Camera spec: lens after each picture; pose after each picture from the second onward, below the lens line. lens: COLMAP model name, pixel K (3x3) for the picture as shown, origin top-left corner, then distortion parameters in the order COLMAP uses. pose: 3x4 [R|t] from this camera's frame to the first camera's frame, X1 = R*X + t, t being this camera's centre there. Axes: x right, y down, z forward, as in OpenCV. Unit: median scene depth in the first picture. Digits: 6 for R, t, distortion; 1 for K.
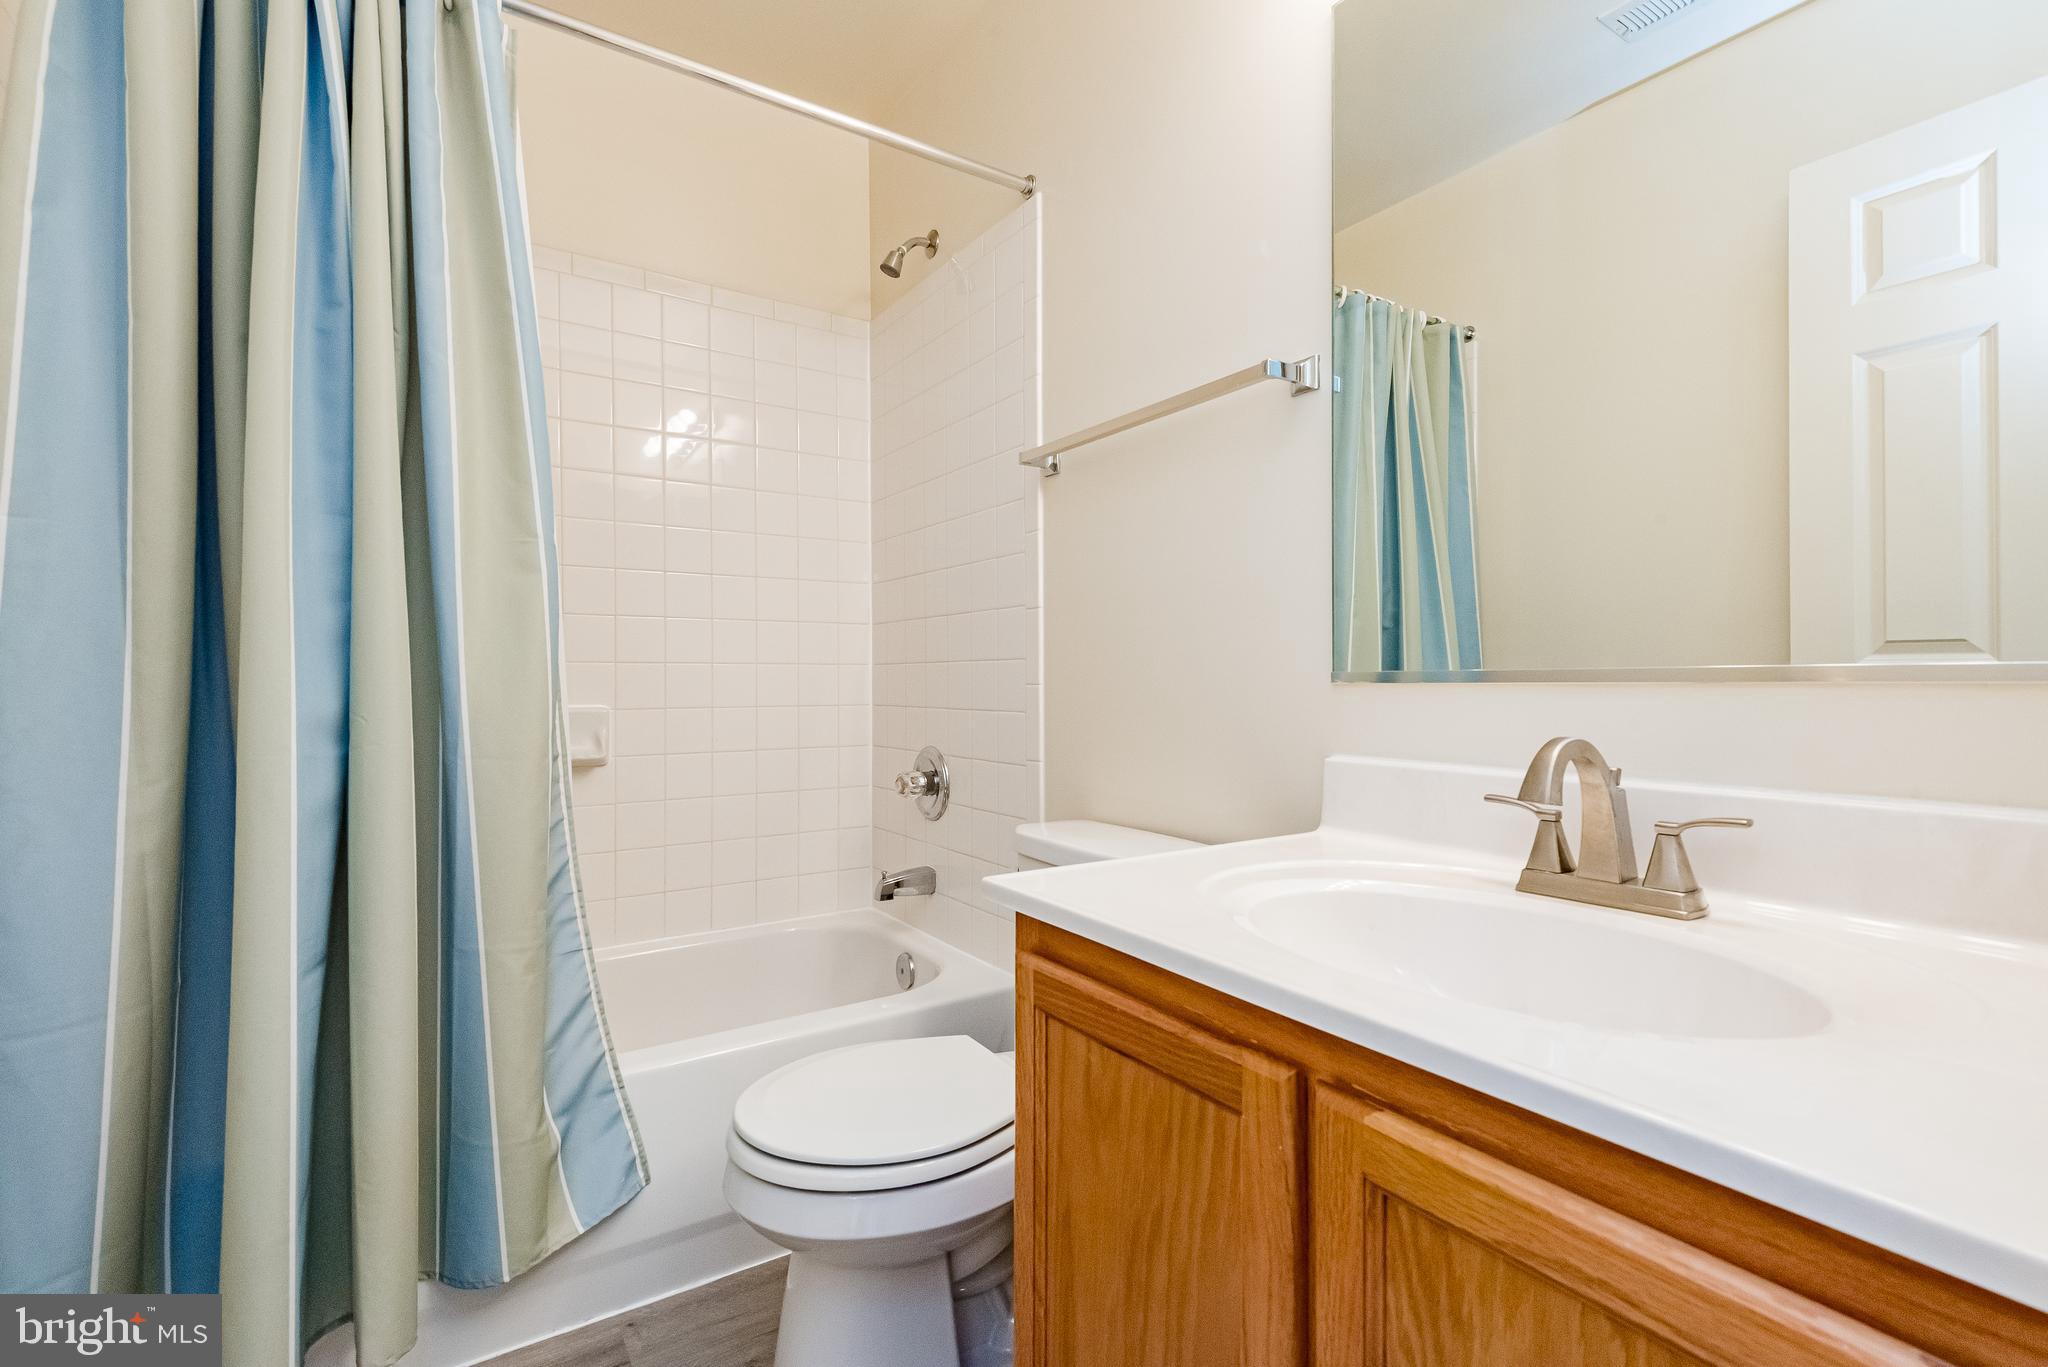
lens RADIAL K [[931.6, 0, 1017.9], [0, 931.6, 660.9], [0, 0, 1]] dist [0.027944, -0.007174]
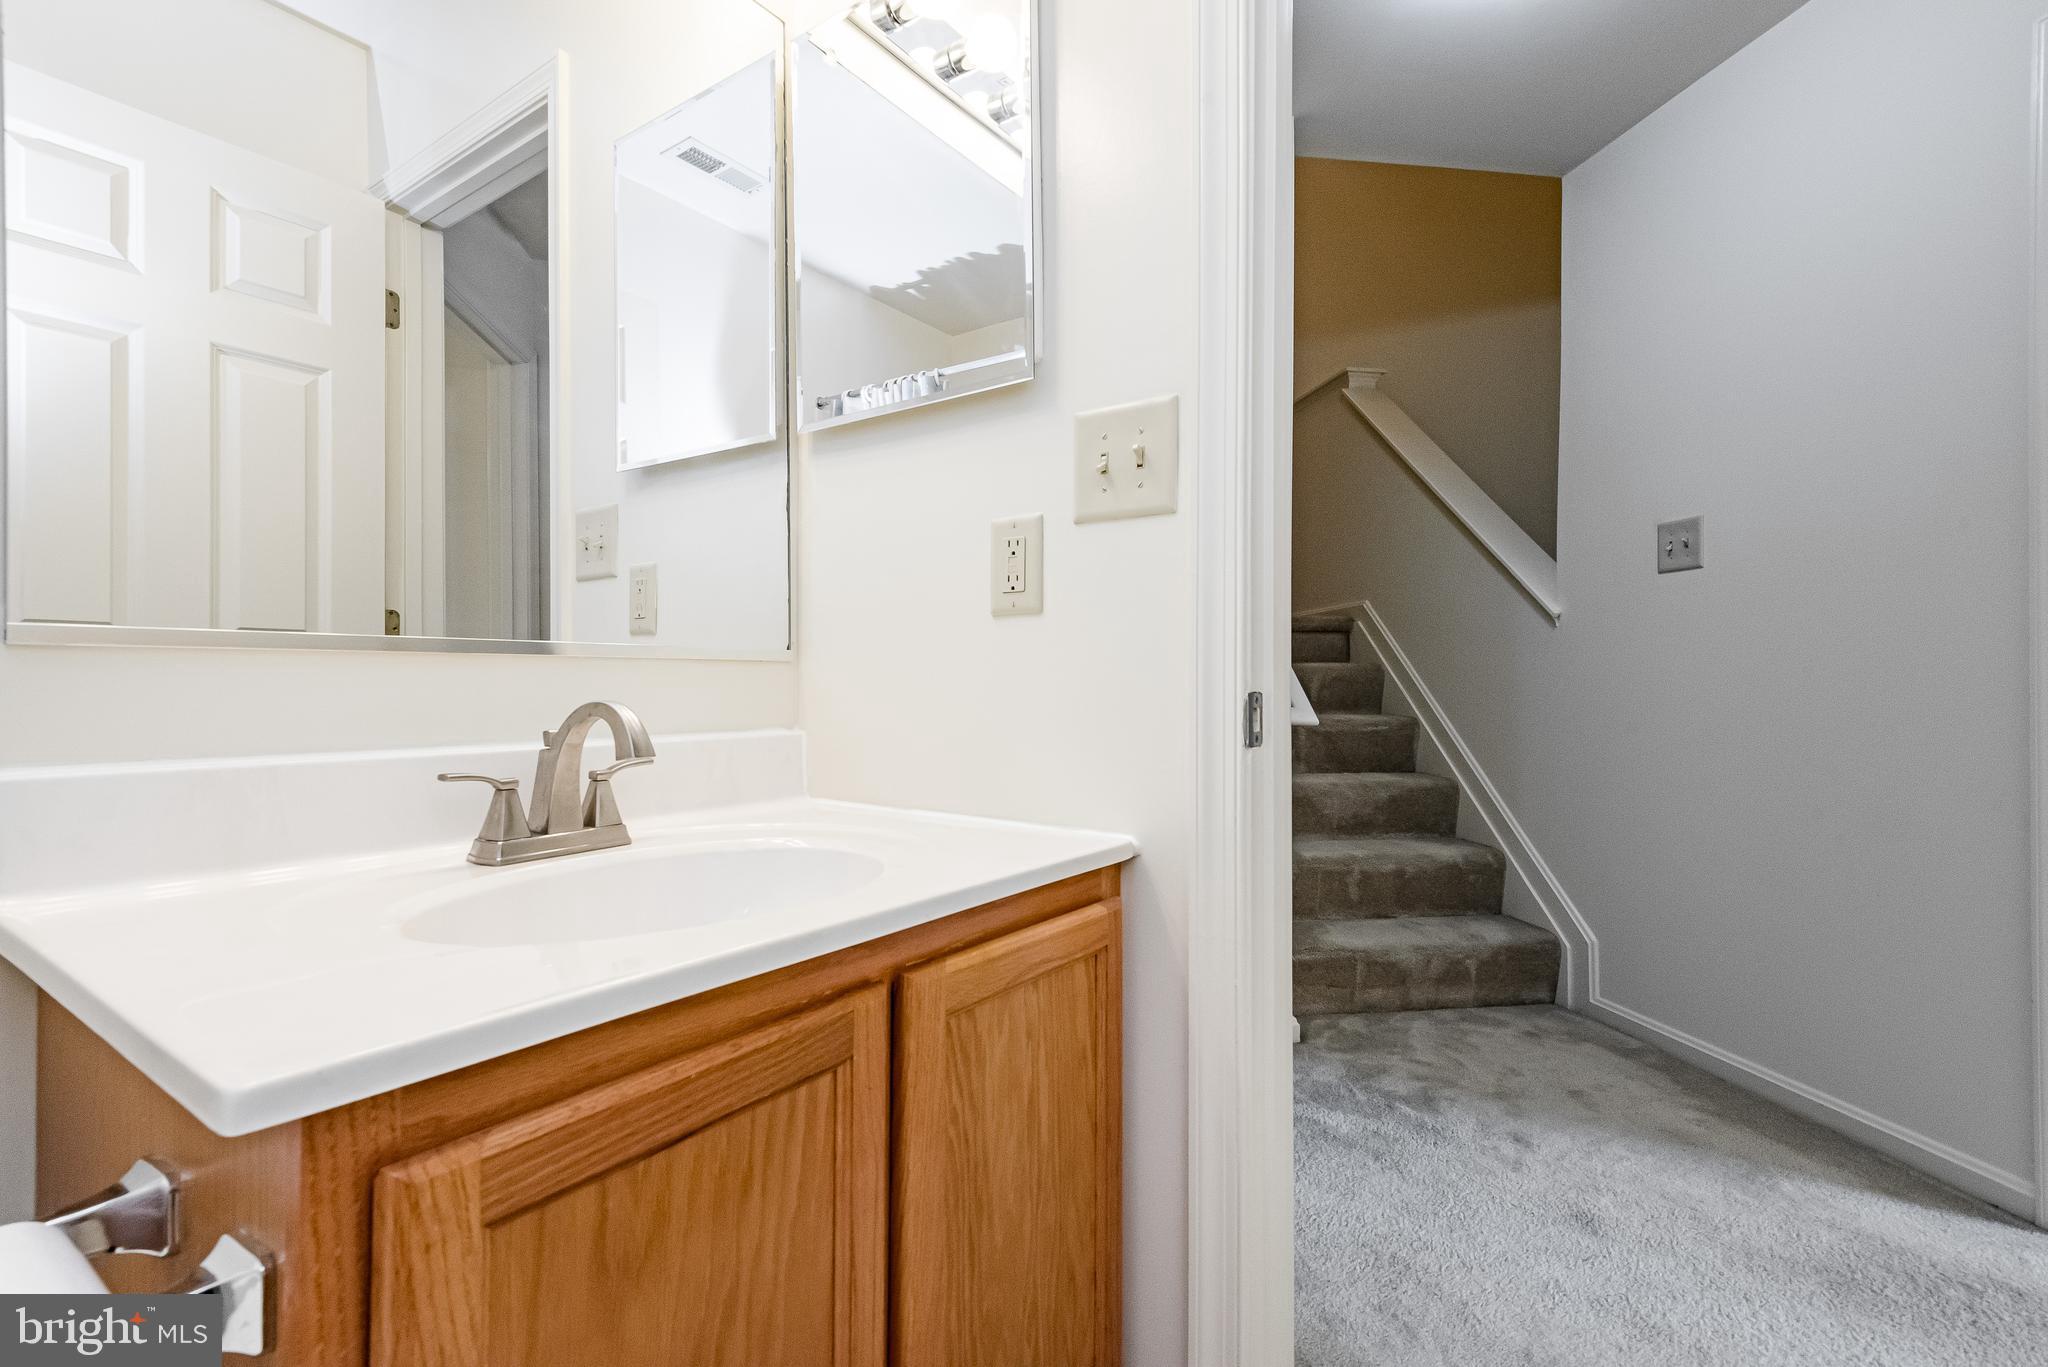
lens RADIAL K [[931.6, 0, 1016.6], [0, 931.6, 682.3], [0, 0, 1]] dist [0.027944, -0.007174]
pose [[-0.356948, 0.005793, 0.934106, -0.663286], [-0.012804, 0.999856, -0.011094, 0.069372], [-0.934037, -0.015921, -0.356822, 1.019917]]
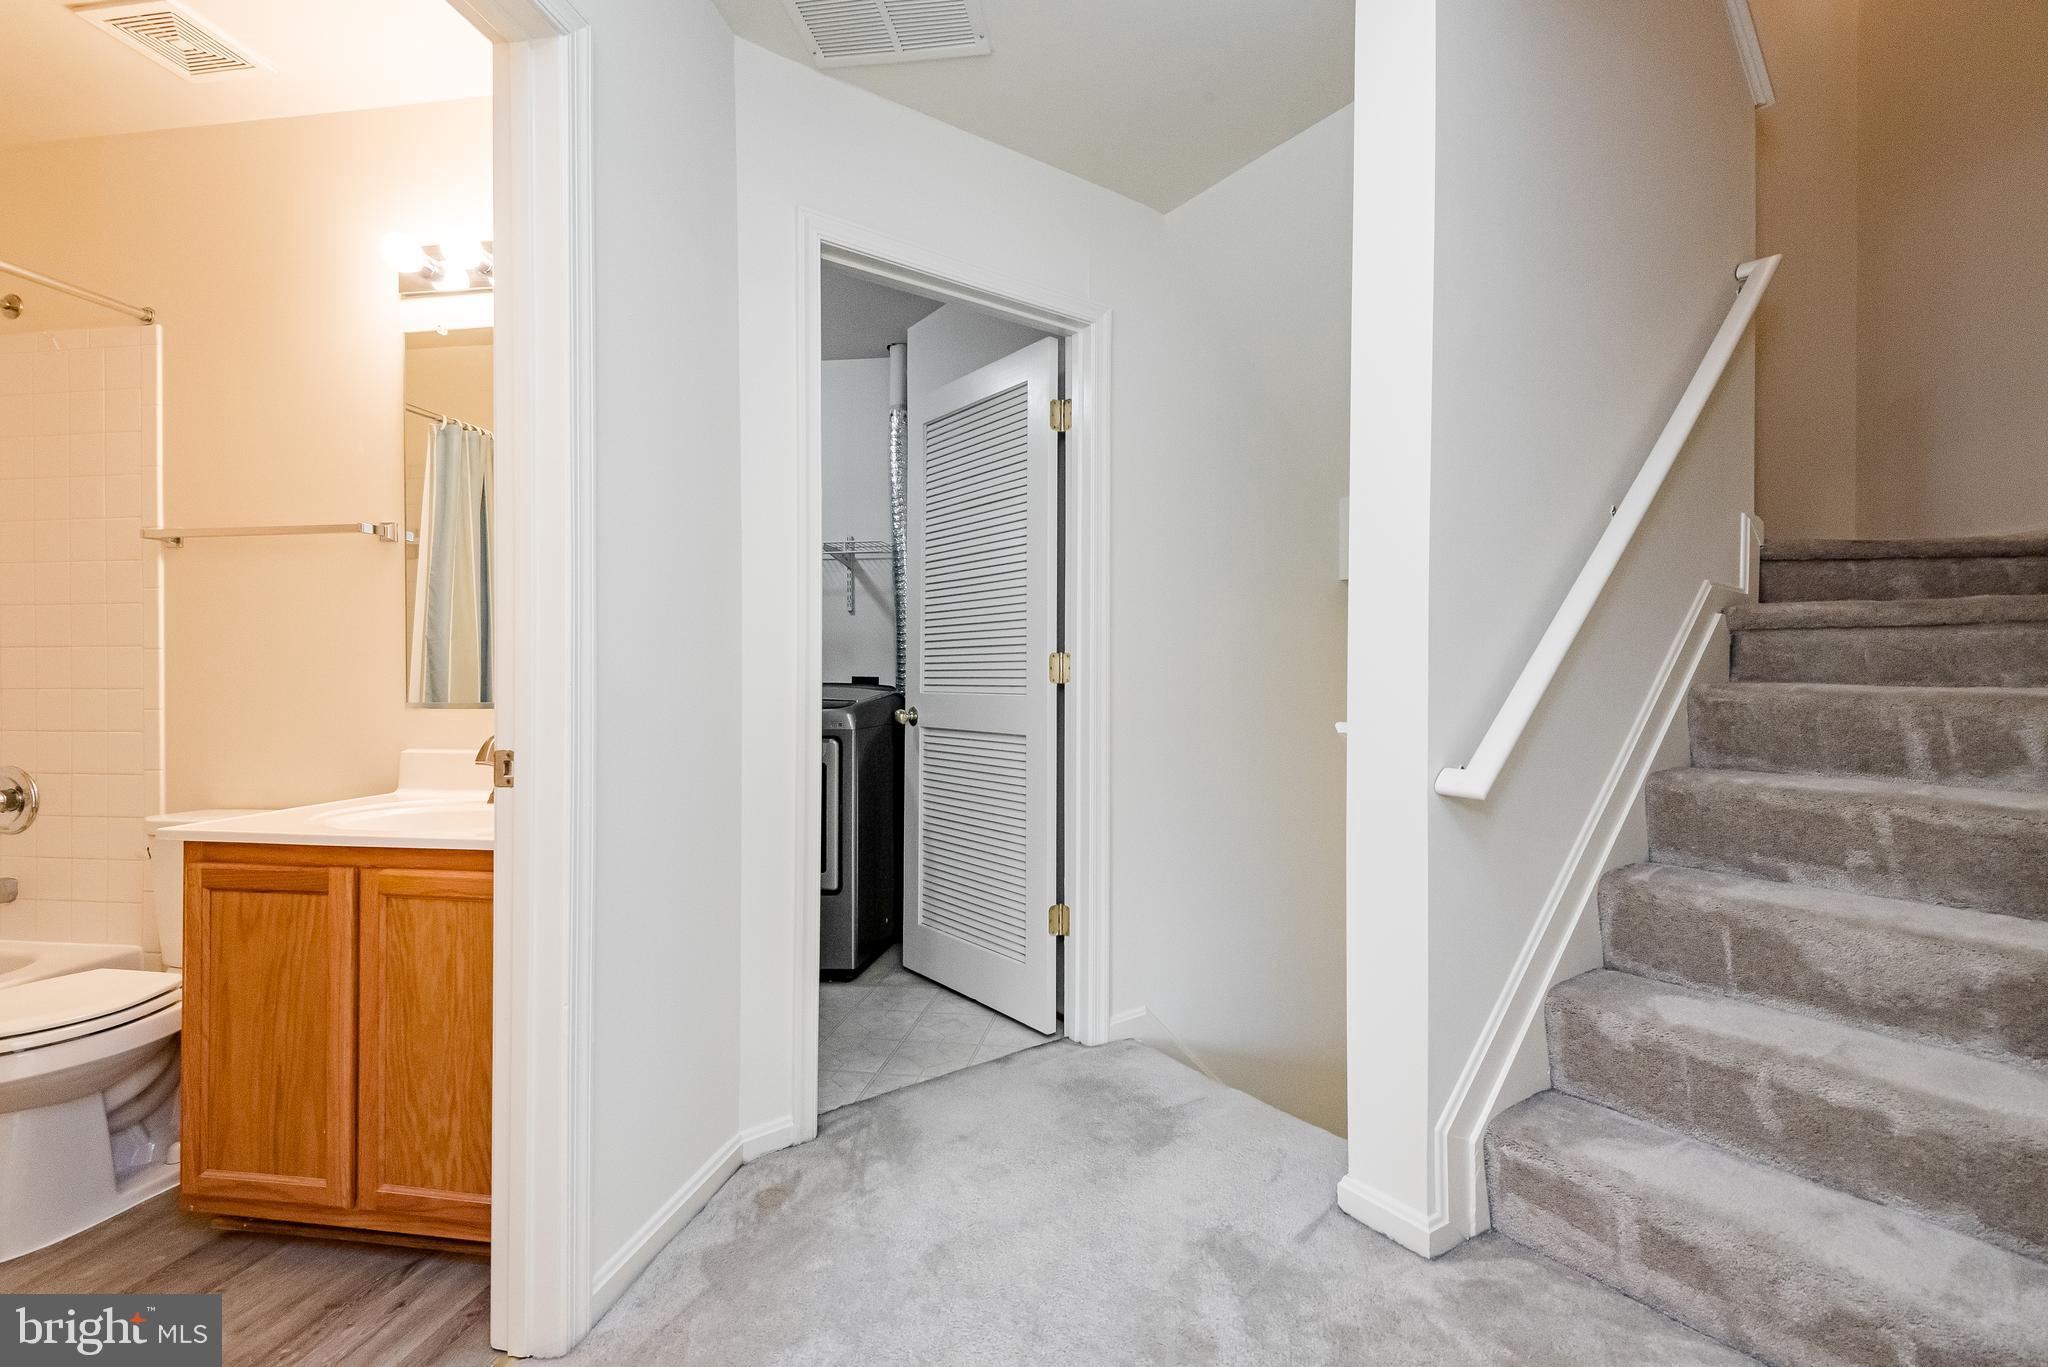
lens RADIAL K [[931.6, 0, 1006.5], [0, 931.6, 669.6], [0, 0, 1]] dist [0.027944, -0.007174]
pose [[0.684953, 0.000318, 0.728587, -0.298158], [-0.010560, 0.999899, 0.009492, -0.124743], [-0.728511, -0.014195, 0.684887, -1.693752]]
